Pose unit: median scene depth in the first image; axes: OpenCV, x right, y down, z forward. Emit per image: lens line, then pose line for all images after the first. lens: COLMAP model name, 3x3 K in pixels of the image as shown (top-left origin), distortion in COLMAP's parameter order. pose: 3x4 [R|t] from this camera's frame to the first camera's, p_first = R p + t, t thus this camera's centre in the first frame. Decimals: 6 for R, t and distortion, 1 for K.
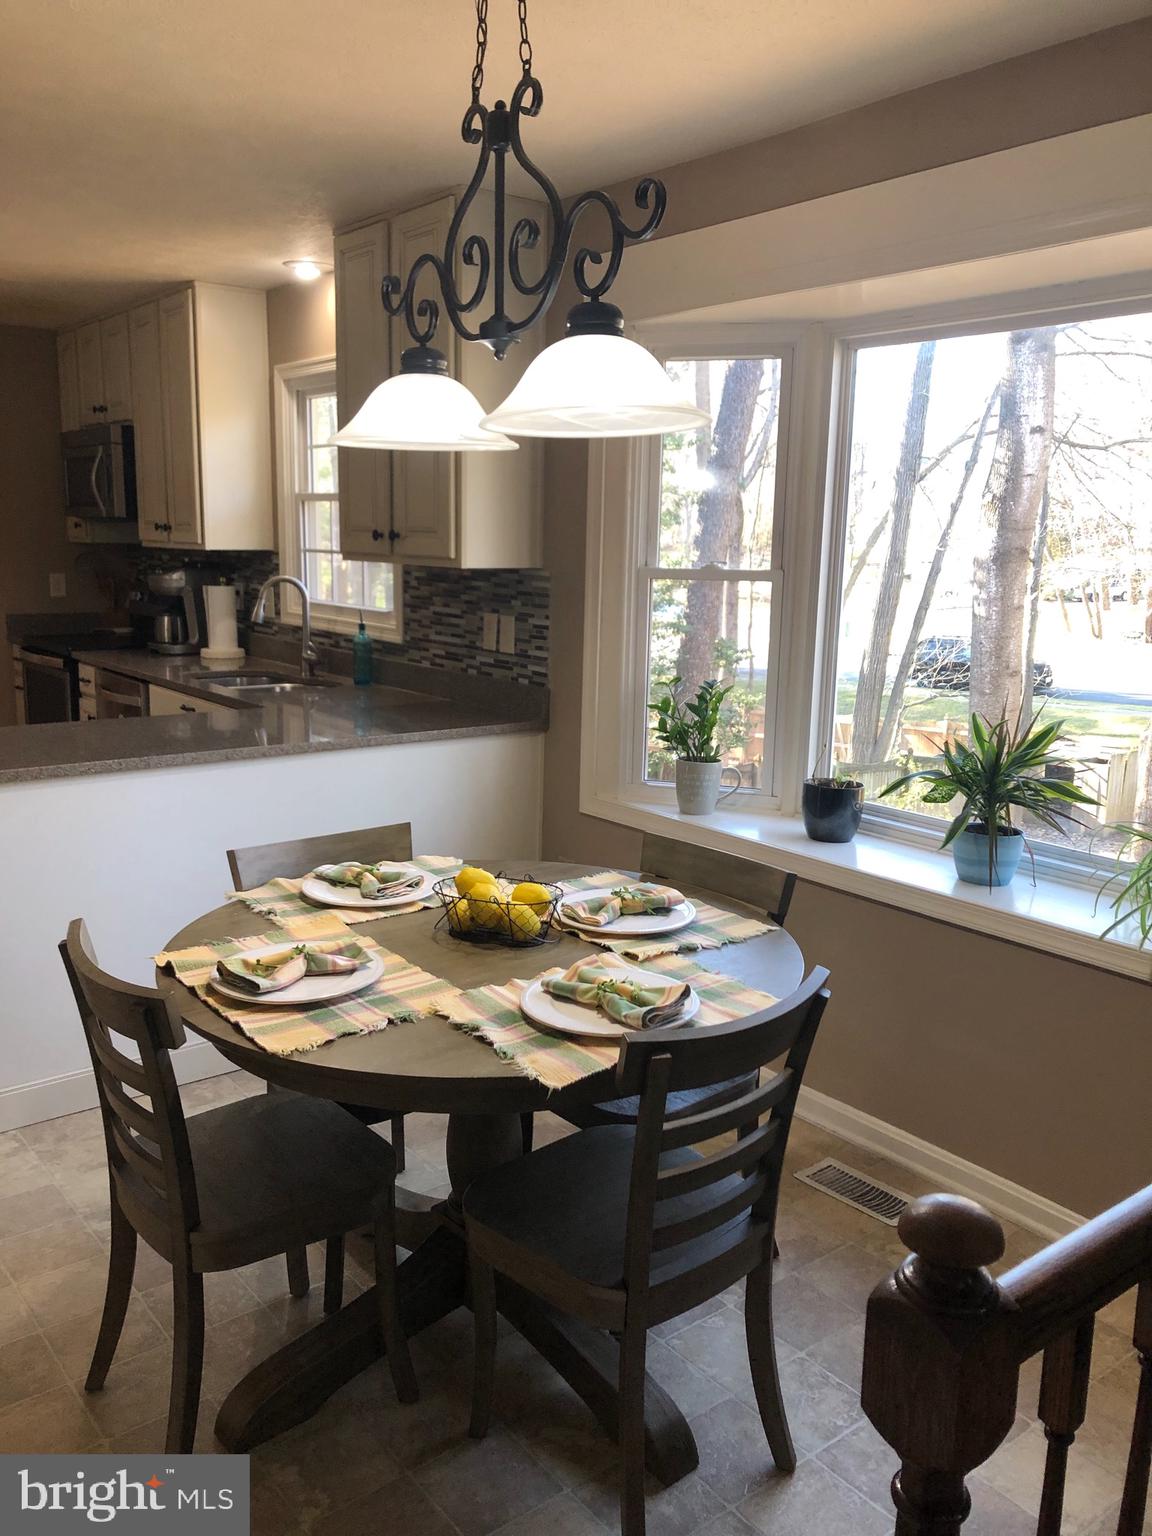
lens RADIAL K [[1265.6, 0, 578.3], [0, 1265.6, 774.8], [0, 0, 1]] dist [0.036245, -0.059808]
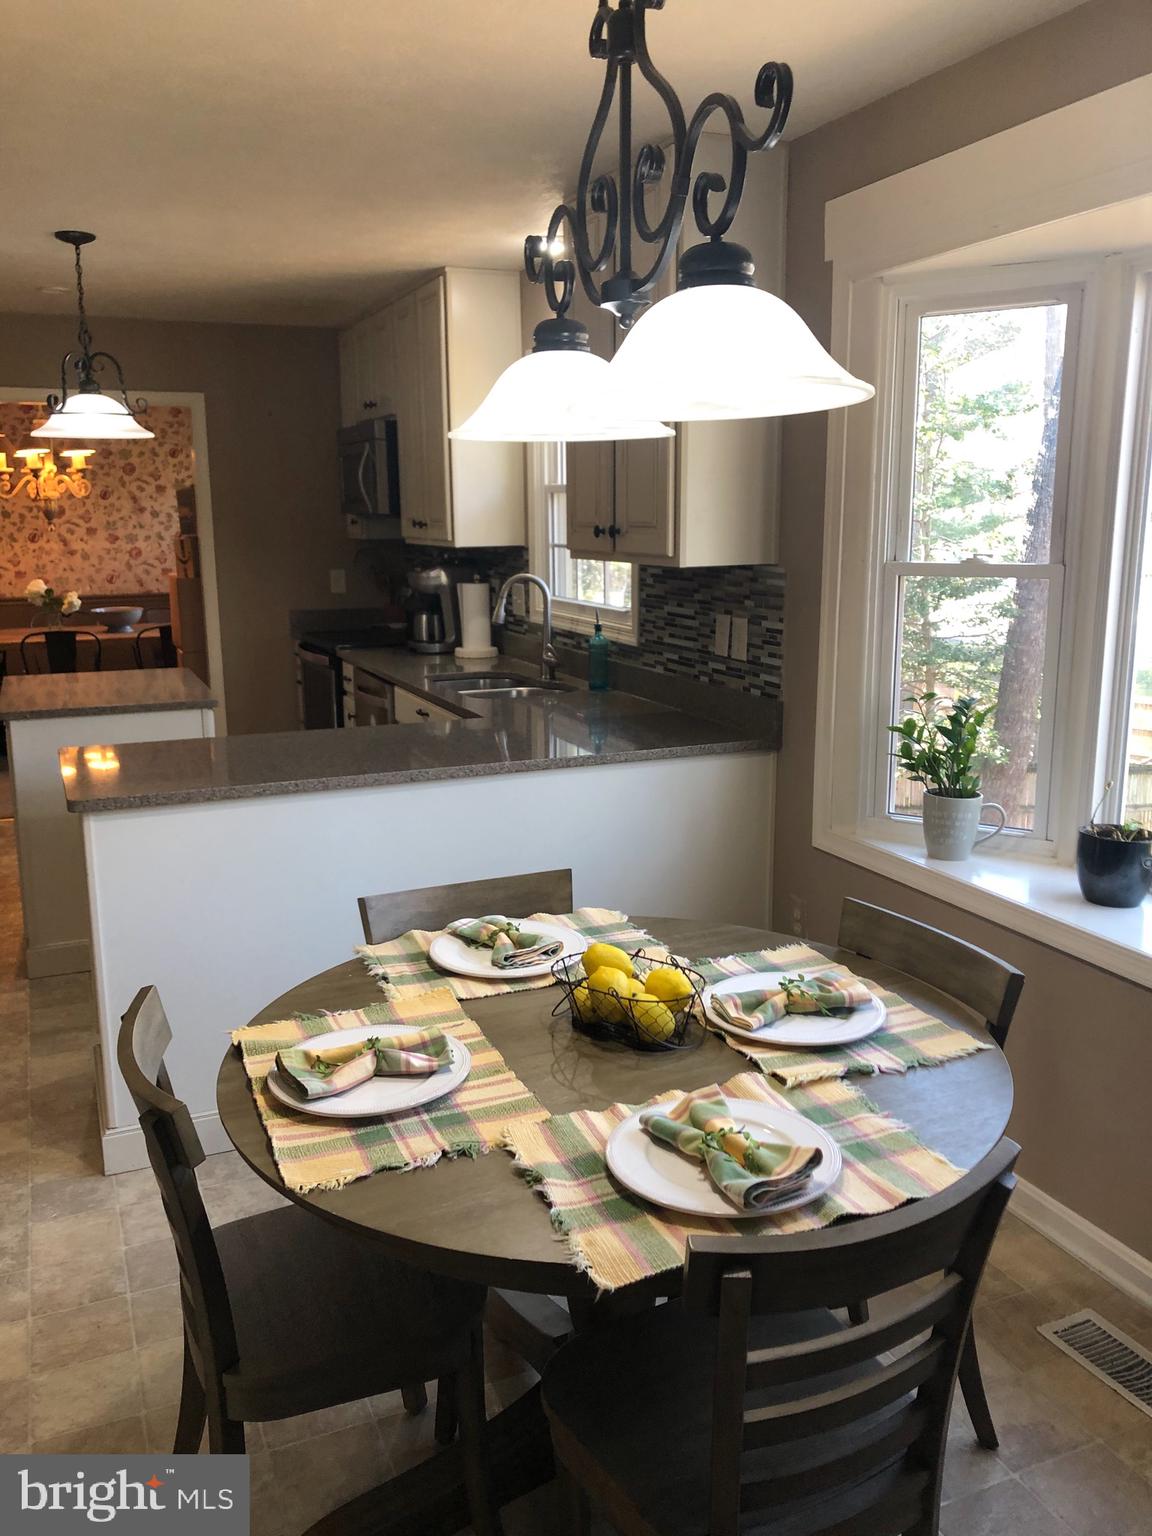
lens RADIAL K [[1265.6, 0, 568.4], [0, 1265.6, 767.8], [0, 0, 1]] dist [0.036245, -0.059808]
pose [[0.964158, 0.025796, -0.264070, 0.092874], [-0.022611, 0.999630, 0.015097, -0.045556], [0.264362, -0.008585, 0.964385, 0.163242]]
